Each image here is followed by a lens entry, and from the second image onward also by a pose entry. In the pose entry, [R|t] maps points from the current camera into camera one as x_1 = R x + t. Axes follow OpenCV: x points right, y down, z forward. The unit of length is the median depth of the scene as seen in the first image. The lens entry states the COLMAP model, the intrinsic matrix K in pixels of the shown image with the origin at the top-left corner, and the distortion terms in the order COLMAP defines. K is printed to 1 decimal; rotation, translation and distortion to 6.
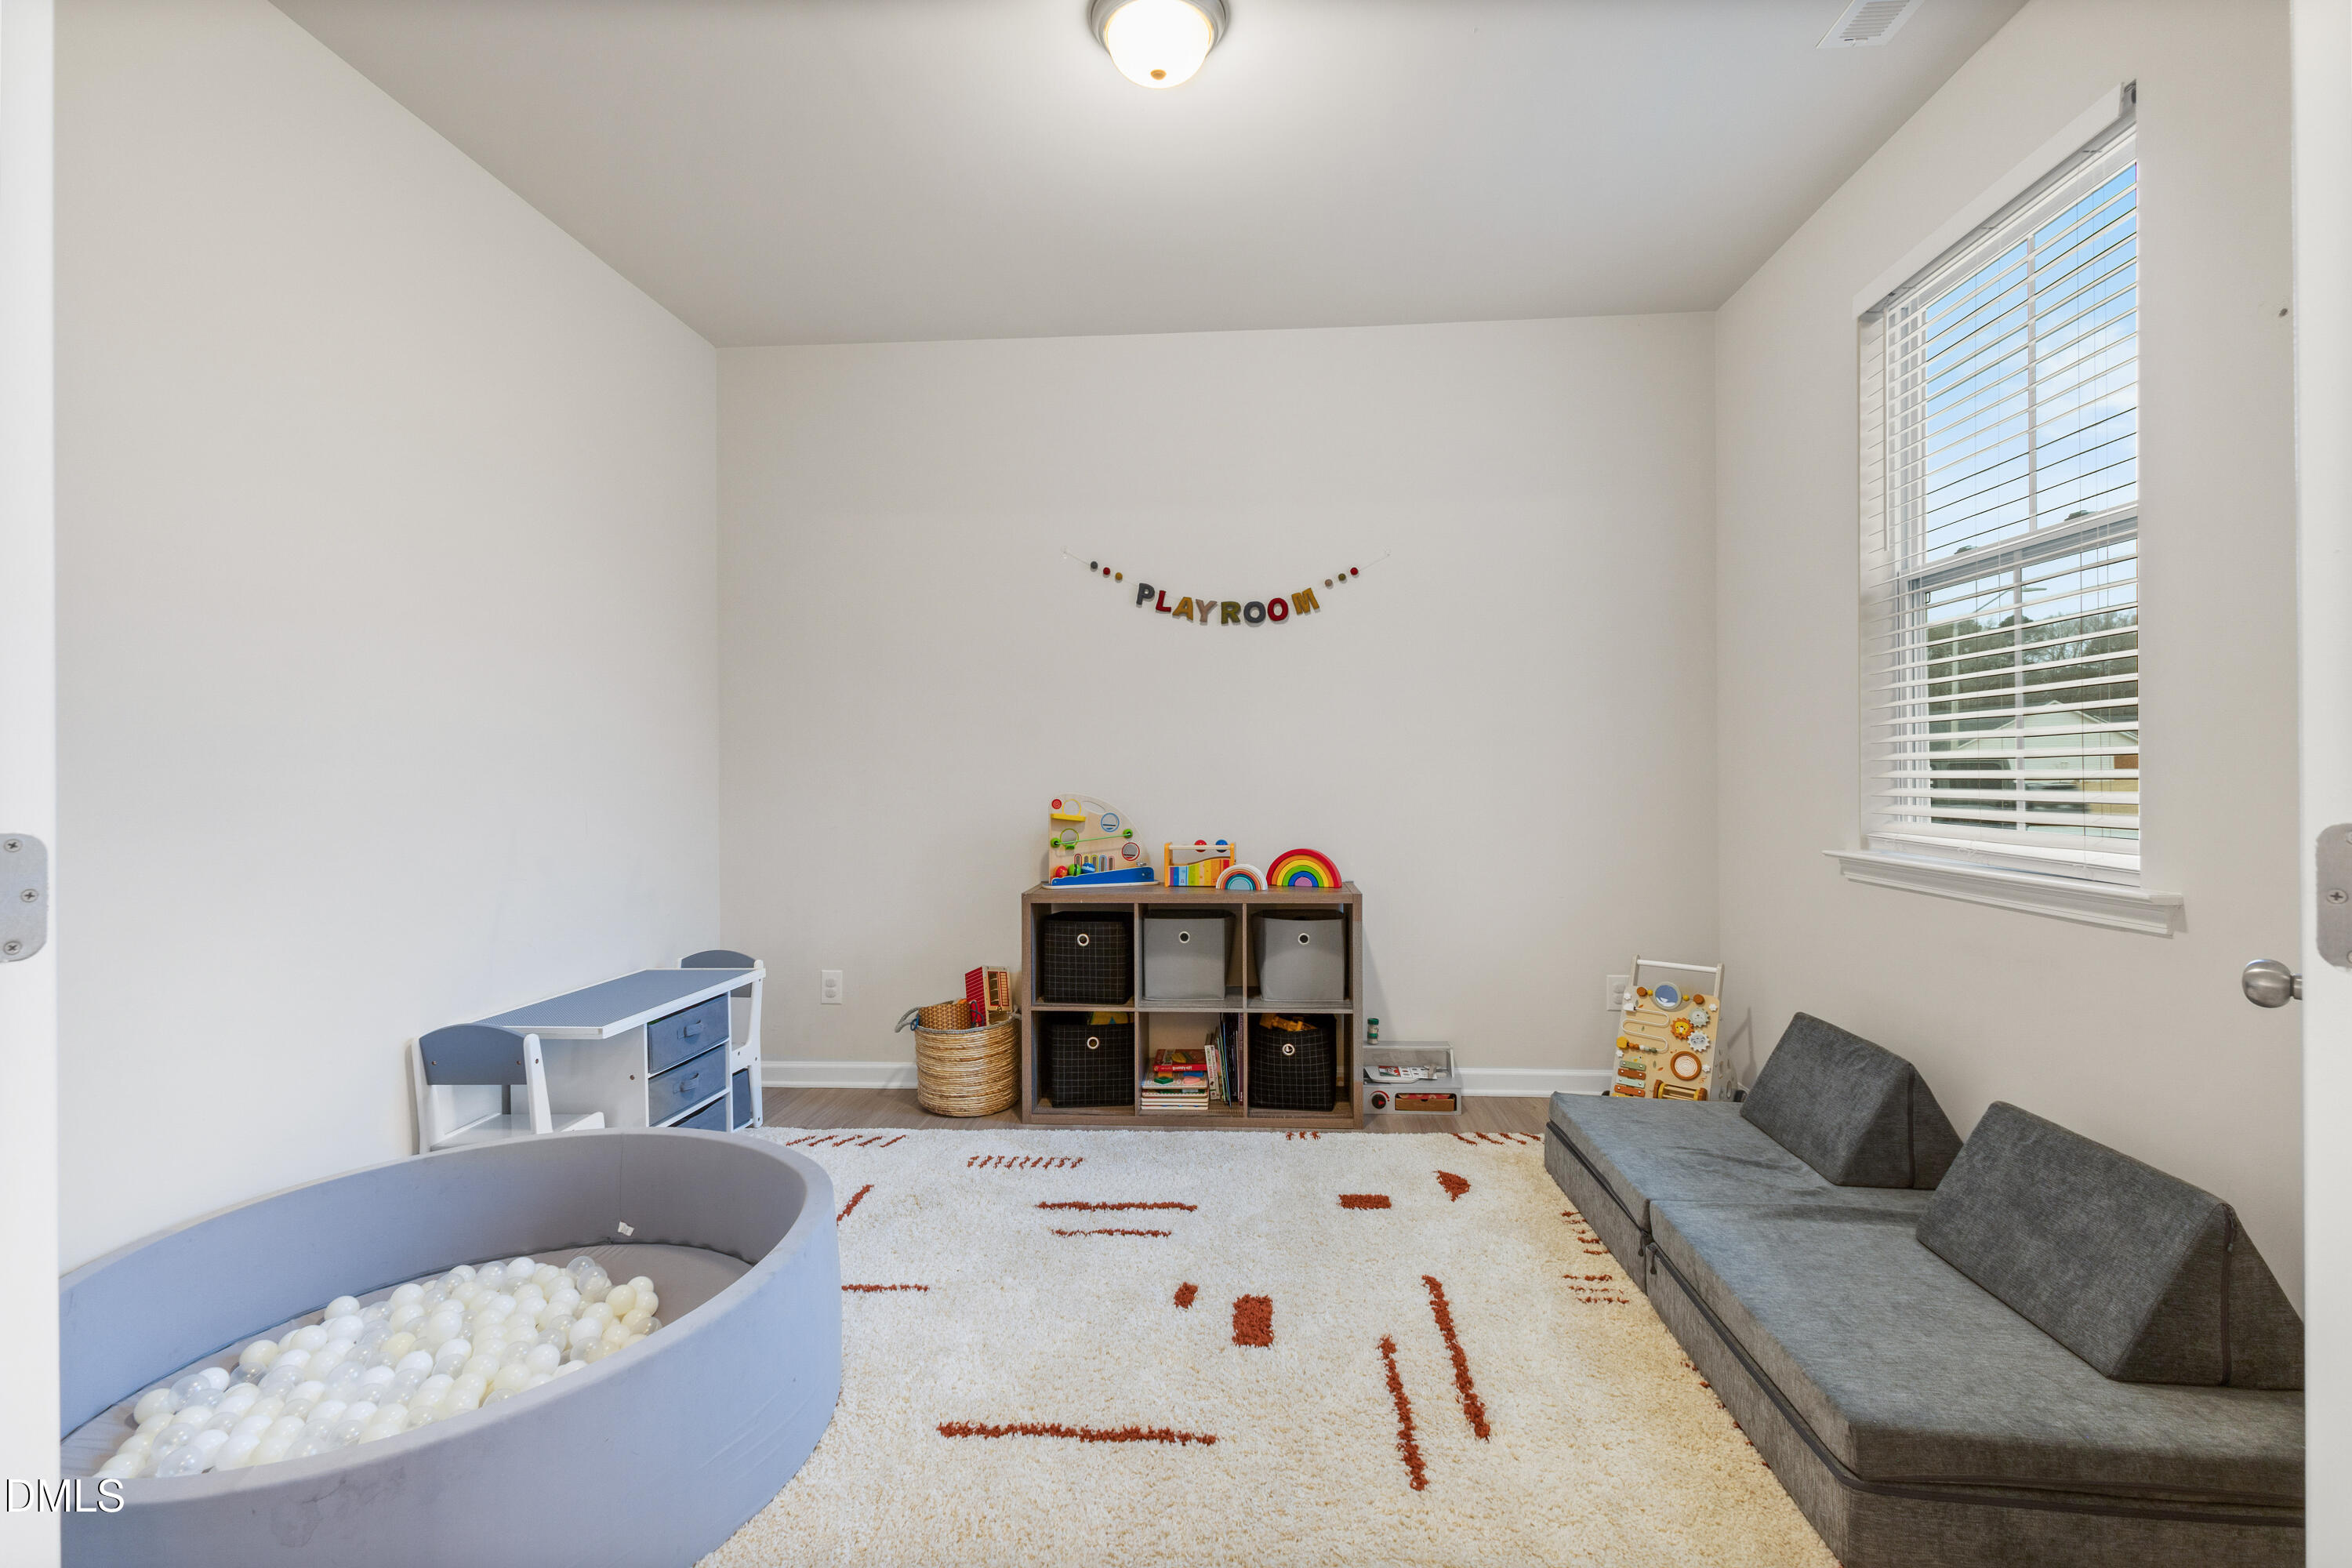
lens RADIAL K [[1094.8, 0, 1176.0], [0, 1094.8, 784.0], [0, 0, 1]] dist [0.017785, -0.000185]
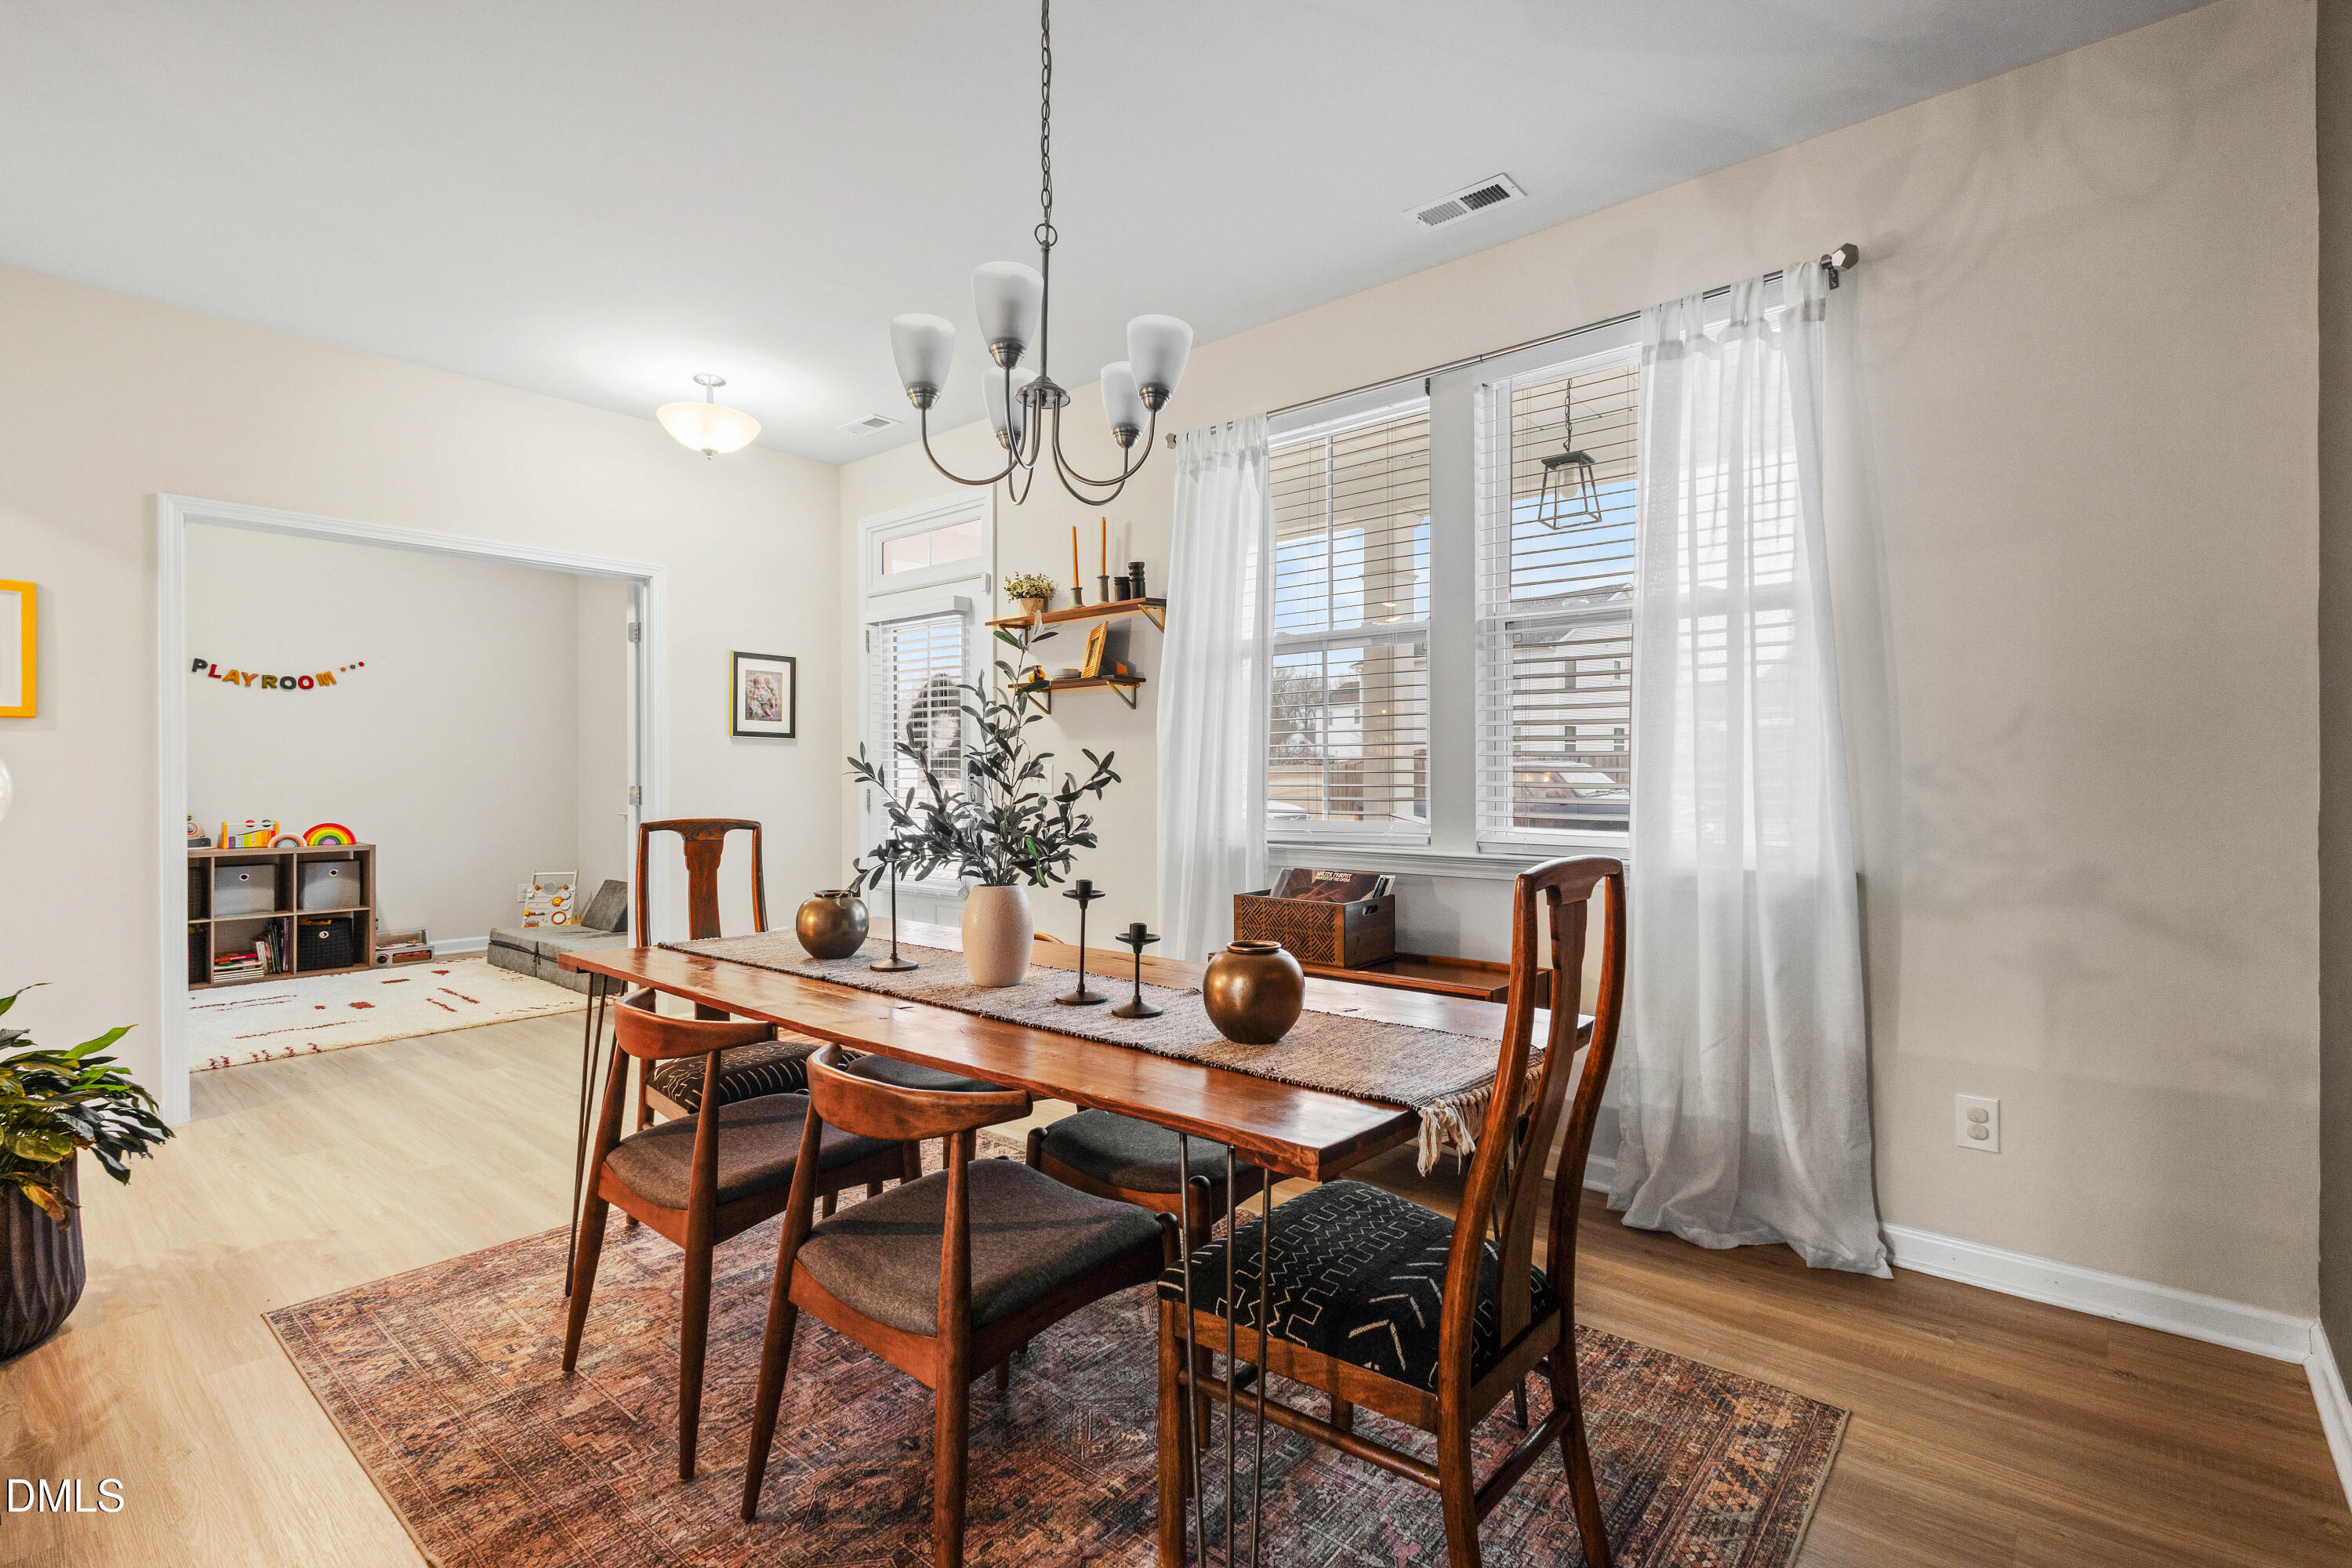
lens RADIAL K [[1094.8, 0, 1176.0], [0, 1094.8, 784.0], [0, 0, 1]] dist [0.017785, -0.000185]
pose [[0.605238, 0.005554, 0.796025, -0.472934], [-0.003399, 0.999985, -0.004393, -0.000406], [-0.796038, -0.000047, 0.605247, -1.146298]]
